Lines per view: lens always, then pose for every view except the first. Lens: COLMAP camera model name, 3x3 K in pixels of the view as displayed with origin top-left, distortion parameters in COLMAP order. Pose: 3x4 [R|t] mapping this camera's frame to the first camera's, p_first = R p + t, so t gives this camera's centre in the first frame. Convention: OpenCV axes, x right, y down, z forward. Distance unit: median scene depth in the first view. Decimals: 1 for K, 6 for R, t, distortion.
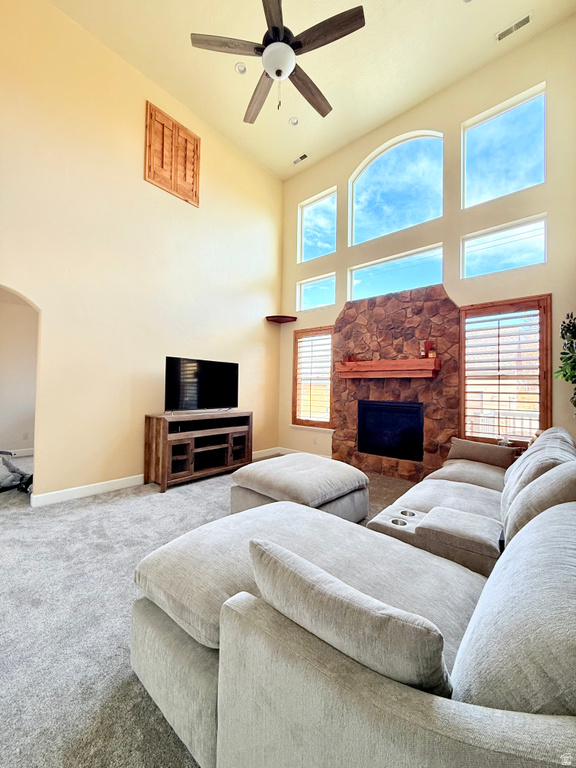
lens RADIAL K [[305.5, 0, 288.6], [0, 305.5, 382.0], [0, 0, 1]] dist [-0.002851, -0.000547]
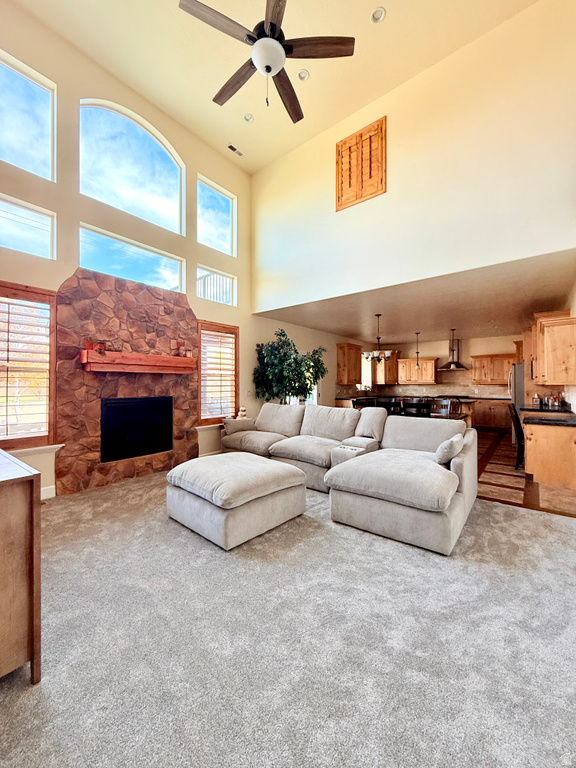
lens RADIAL K [[305.5, 0, 287.2], [0, 305.5, 382.9], [0, 0, 1]] dist [-0.002851, -0.000547]
pose [[-0.037684, -0.011474, 0.999224, -0.637851], [-0.020511, 0.999732, 0.010707, -0.000984], [-0.999079, -0.020091, -0.037909, 0.586615]]
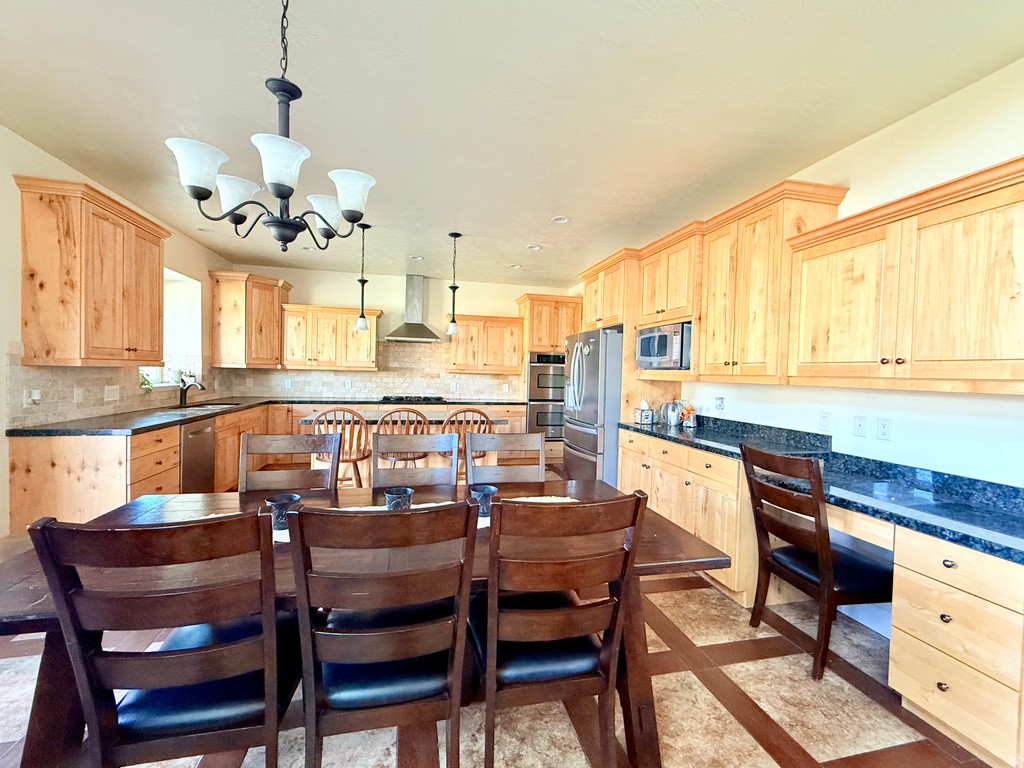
lens RADIAL K [[424.0, 0, 507.7], [0, 424.0, 386.2], [0, 0, 1]] dist [-0.002863, -0.000154]
pose [[-0.813359, -0.056183, 0.579043, 0.375985], [-0.051091, 0.998378, 0.025105, 0.003324], [-0.579515, -0.009165, -0.814910, 0.290693]]
